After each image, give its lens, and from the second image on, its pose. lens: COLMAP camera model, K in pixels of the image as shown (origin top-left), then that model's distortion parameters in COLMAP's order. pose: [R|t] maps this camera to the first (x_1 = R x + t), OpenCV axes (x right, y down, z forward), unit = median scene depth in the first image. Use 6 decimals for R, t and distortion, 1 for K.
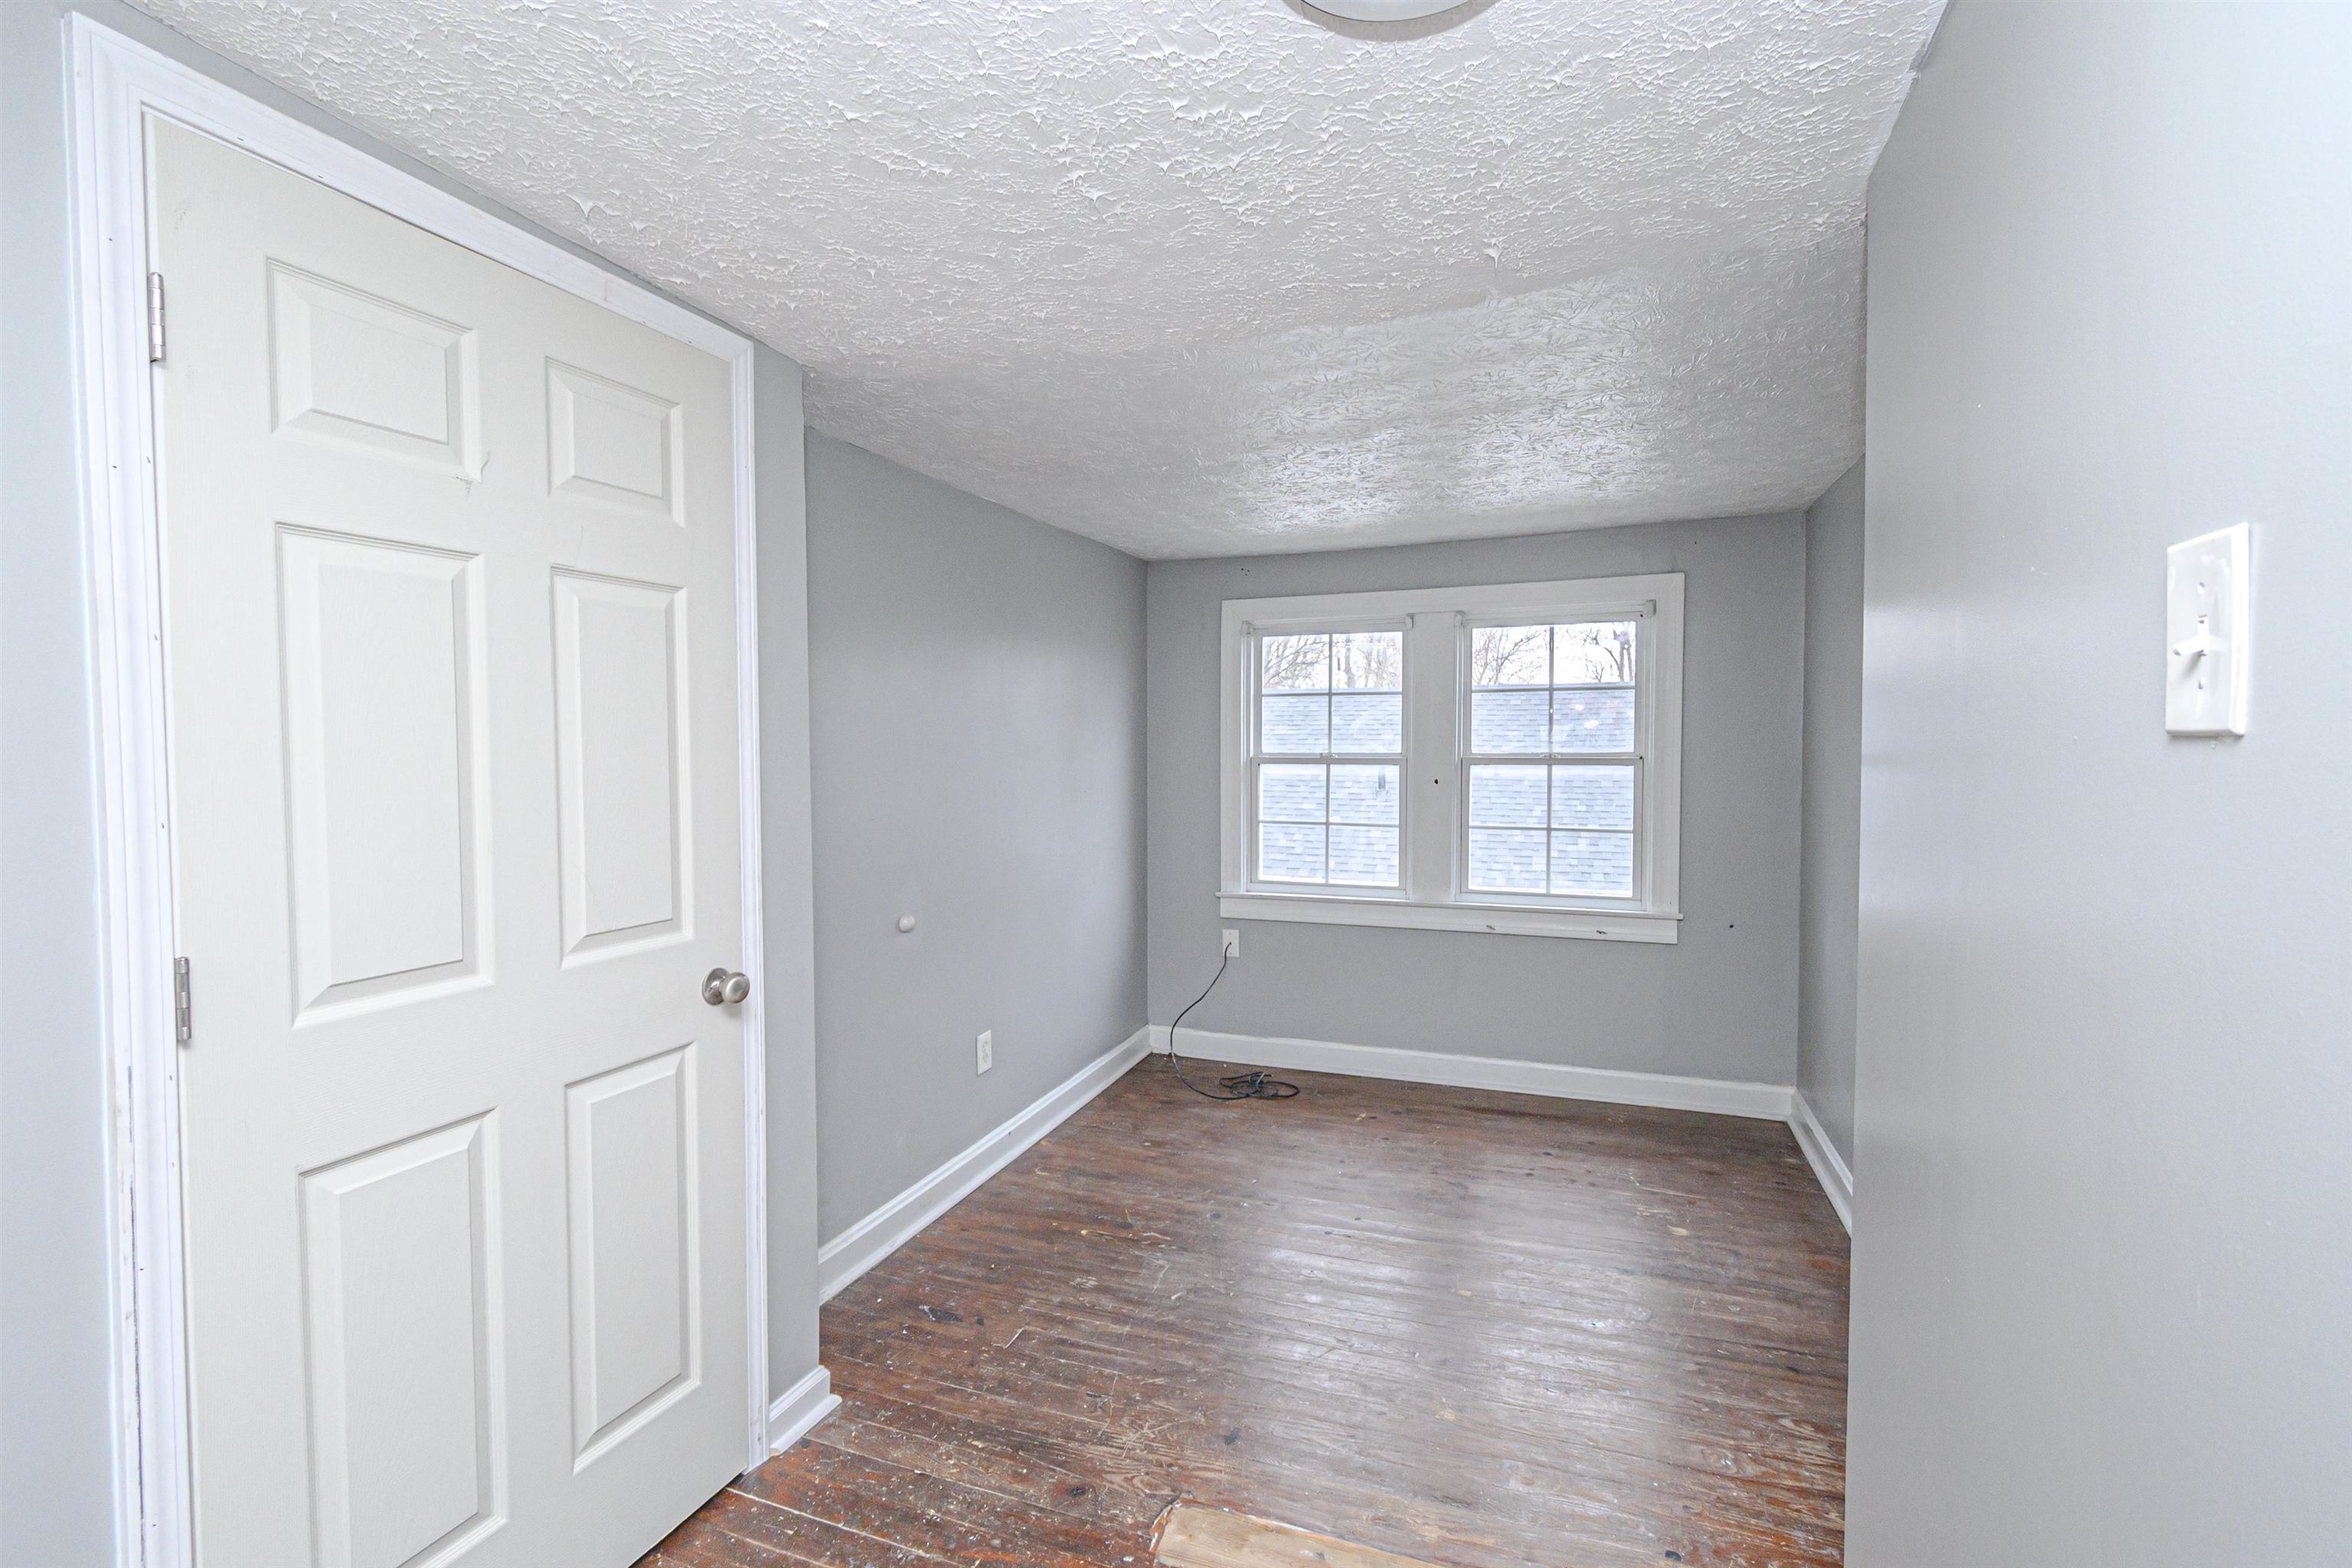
lens RADIAL K [[1041.3, 0, 1172.5], [0, 1041.3, 779.9], [0, 0, 1]] dist [0.005474, 0.000463]
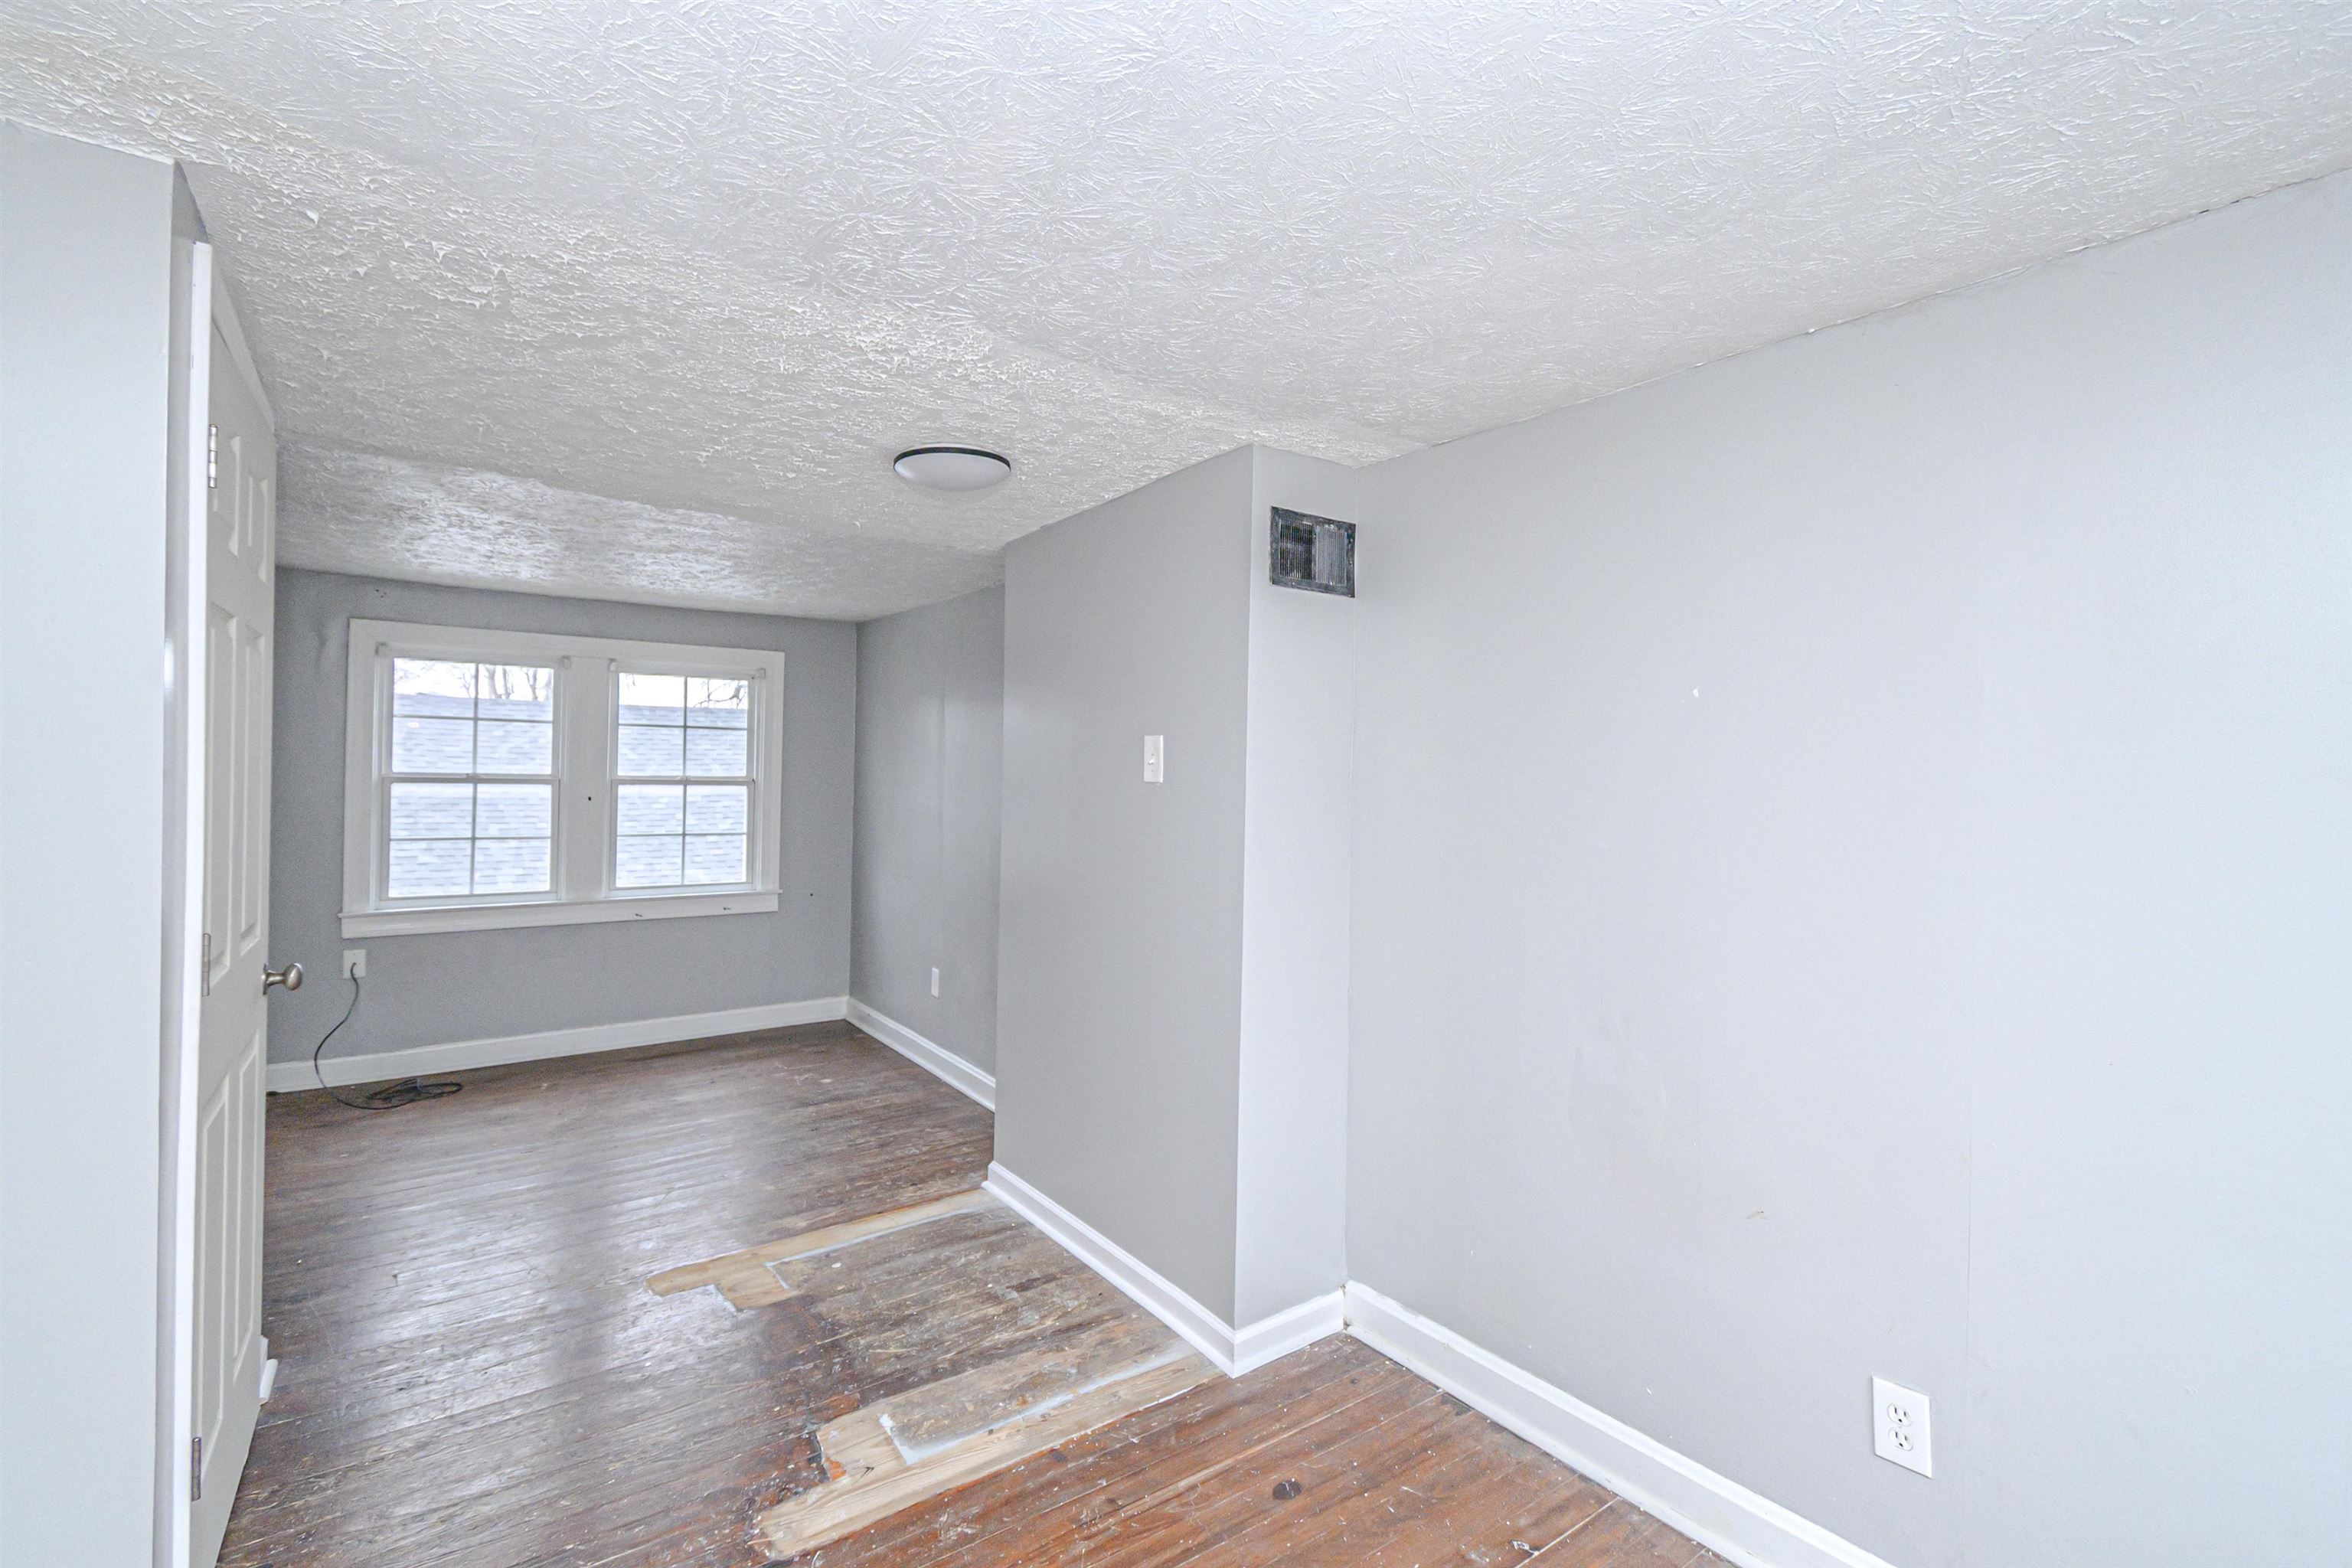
lens RADIAL K [[1041.3, 0, 1172.5], [0, 1041.3, 779.9], [0, 0, 1]] dist [0.005474, 0.000463]
pose [[0.540473, 0.007815, 0.841325, -0.392992], [0.006905, 0.999882, -0.013723, 0.001176], [-0.841333, 0.013226, 0.540355, -0.210575]]
